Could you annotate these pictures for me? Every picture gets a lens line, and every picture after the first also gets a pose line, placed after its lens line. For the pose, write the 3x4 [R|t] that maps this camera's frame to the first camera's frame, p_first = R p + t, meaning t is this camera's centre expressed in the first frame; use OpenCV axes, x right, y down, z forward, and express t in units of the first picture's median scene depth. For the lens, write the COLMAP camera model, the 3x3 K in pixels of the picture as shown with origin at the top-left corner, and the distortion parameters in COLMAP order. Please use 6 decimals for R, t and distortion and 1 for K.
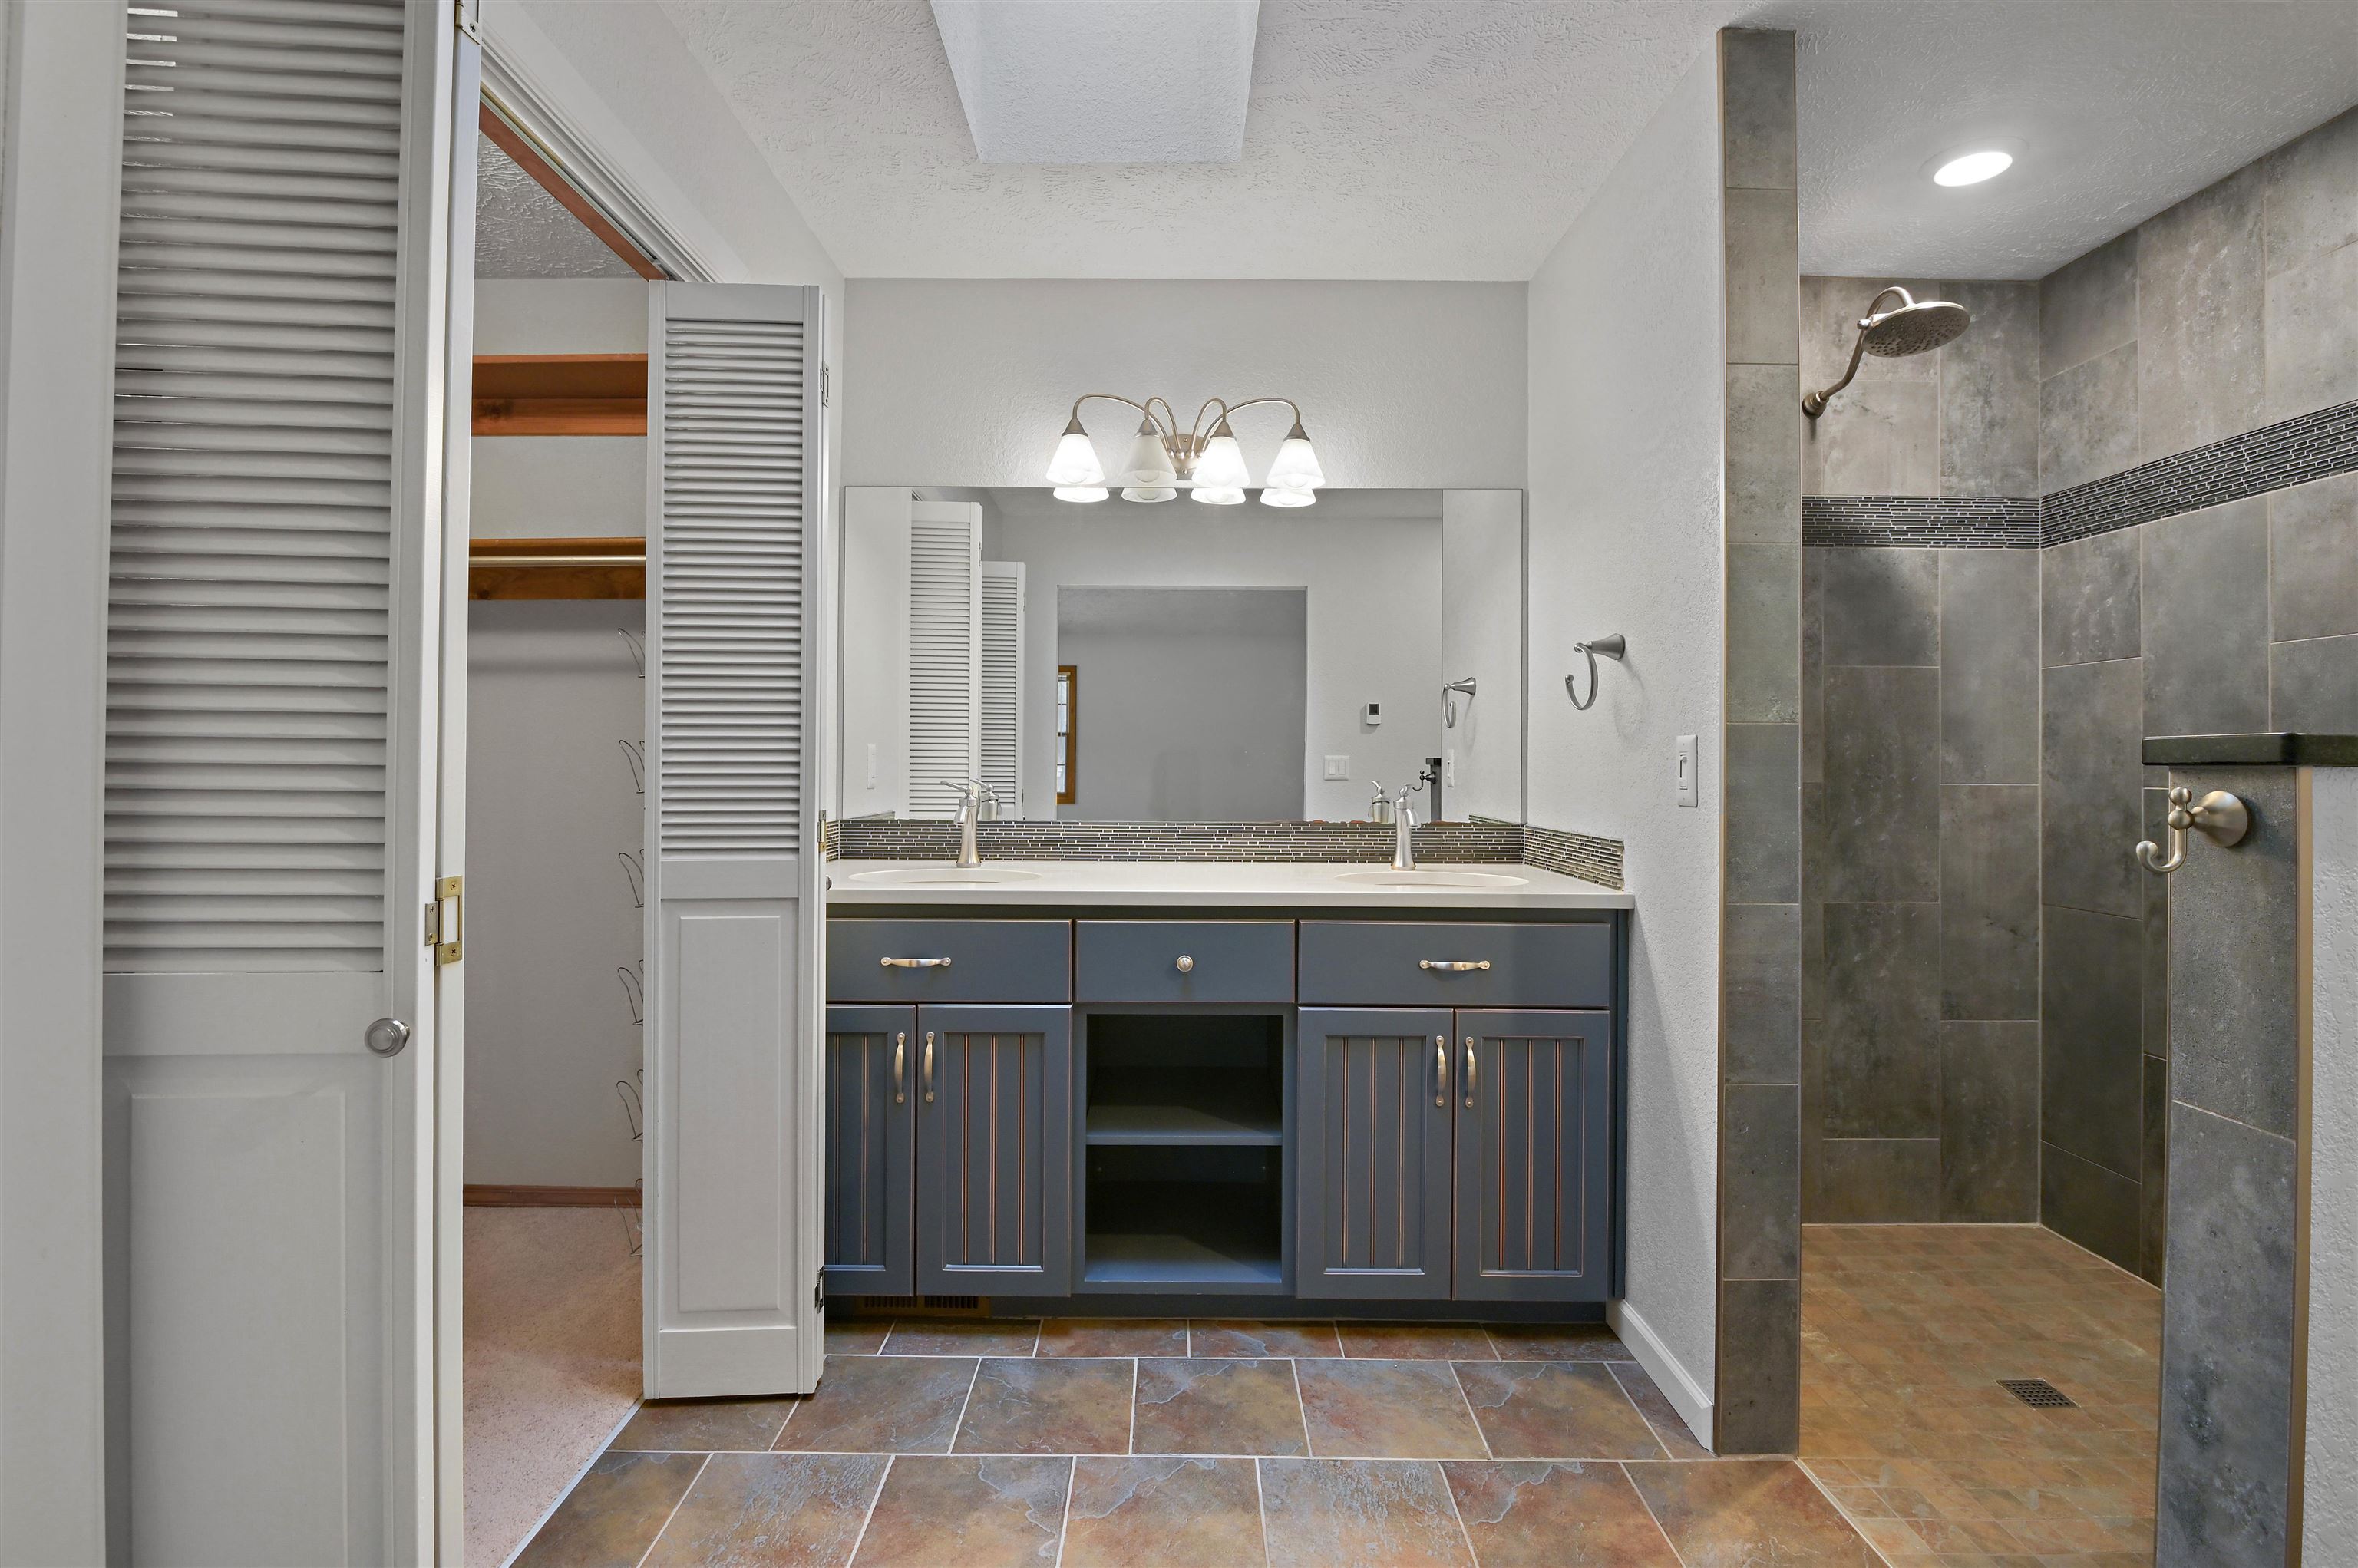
lens RADIAL K [[1079.2, 0, 1168.5], [0, 1079.2, 775.3], [0, 0, 1]] dist [-0.014022, -0.004464]
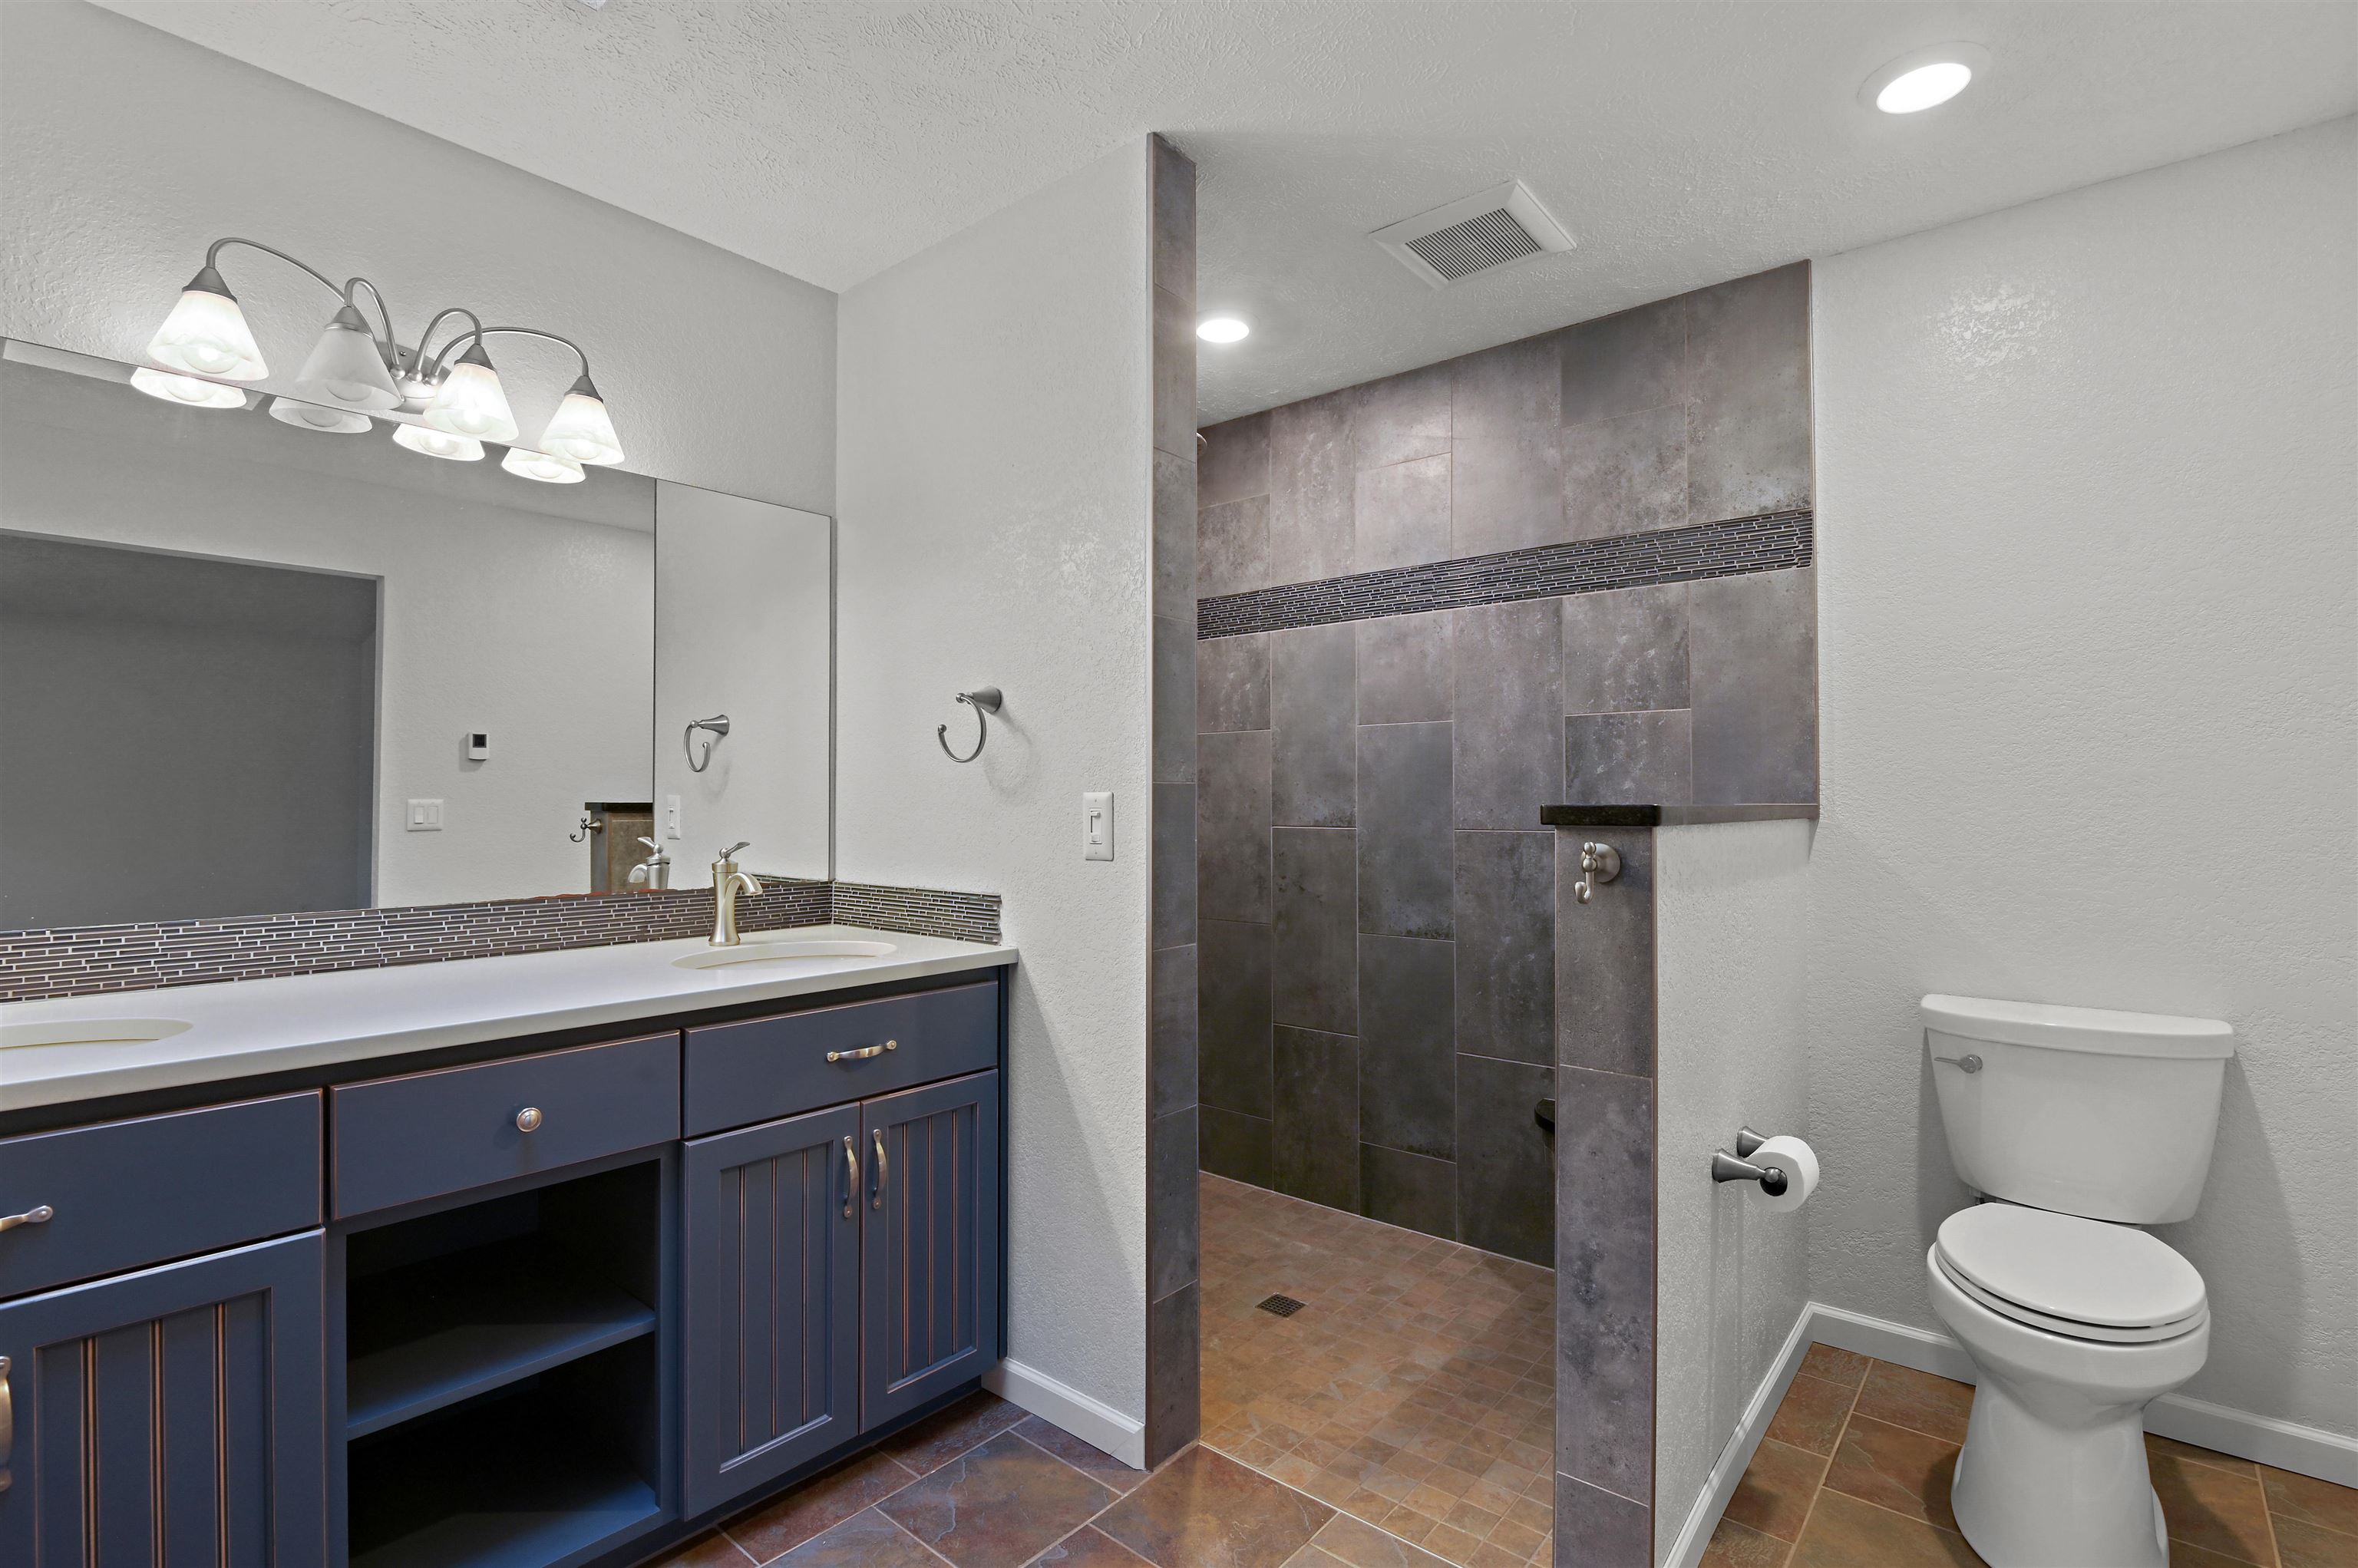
lens RADIAL K [[1079.2, 0, 1183.1], [0, 1079.2, 799.4], [0, 0, 1]] dist [-0.014022, -0.004464]
pose [[0.648639, -0.004989, 0.761080, -0.229403], [0.012358, 0.999916, -0.003978, -0.021969], [-0.760996, 0.011985, 0.648646, 0.230392]]
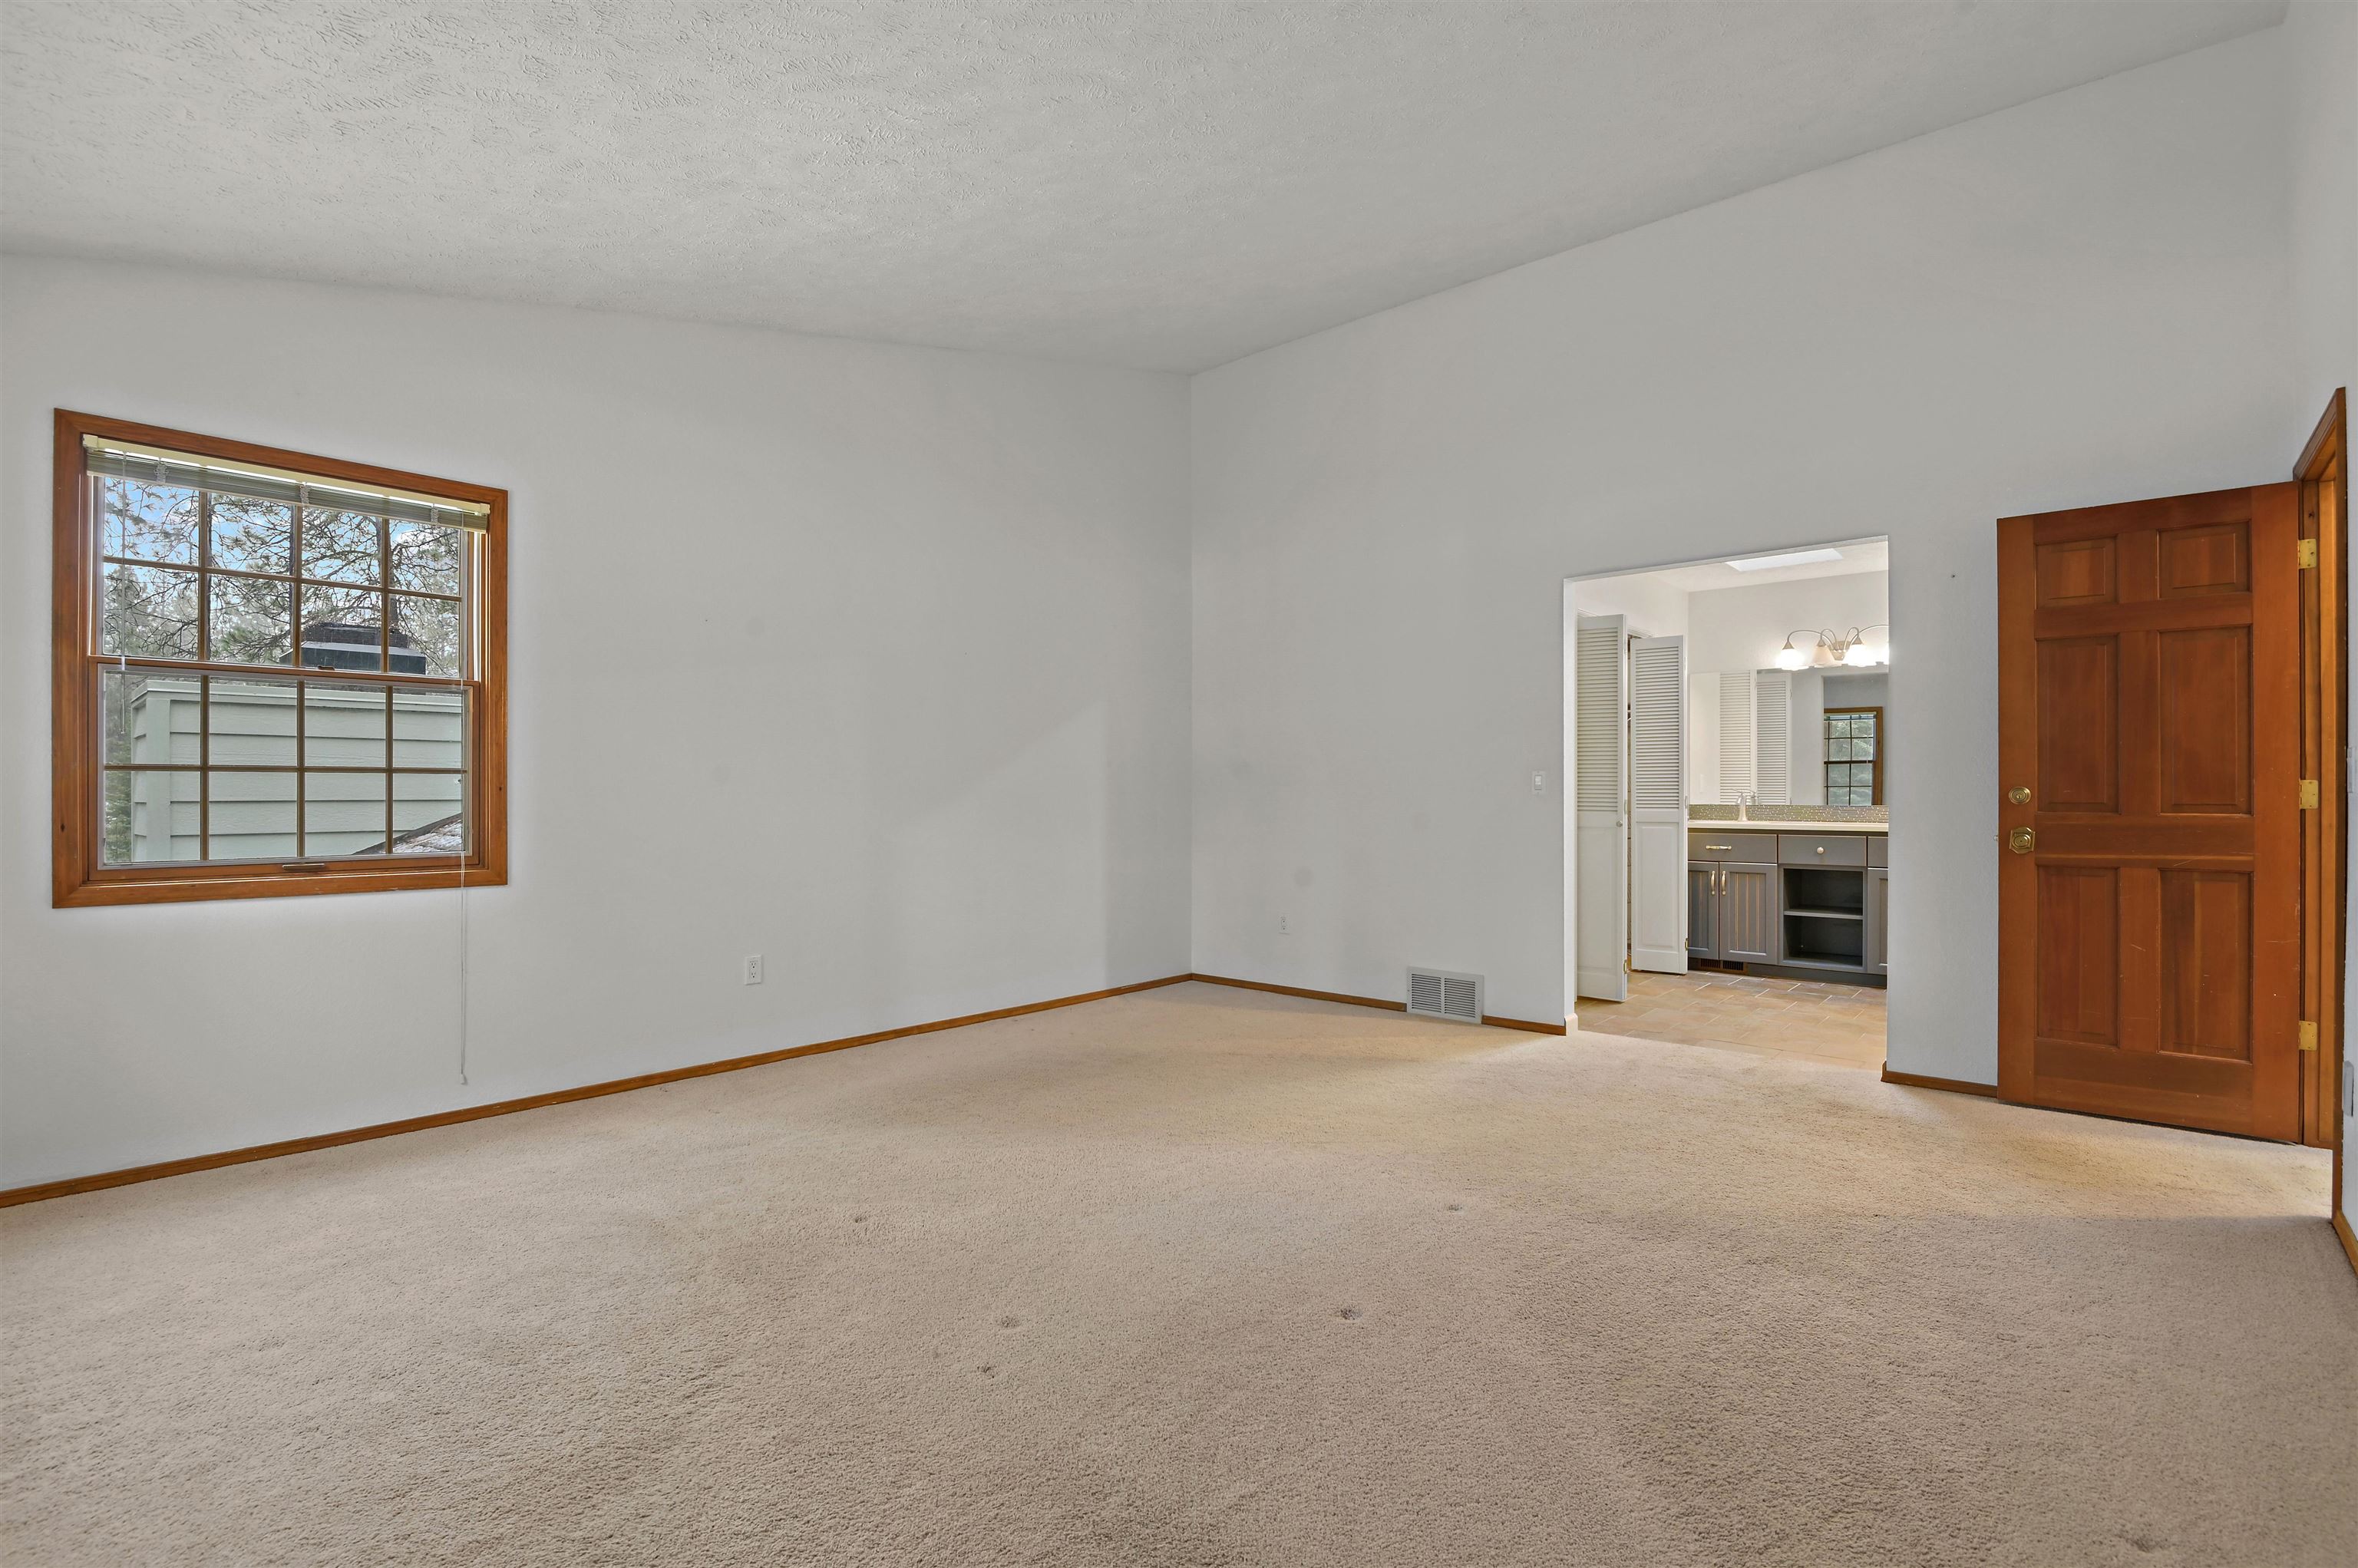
lens RADIAL K [[1079.2, 0, 1188.2], [0, 1079.2, 792.8], [0, 0, 1]] dist [-0.014022, -0.004464]
pose [[0.752724, -0.010581, -0.658251, 0.610299], [0.003283, 0.999919, -0.012319, 0.052318], [0.658328, 0.007112, 0.752698, -2.171849]]
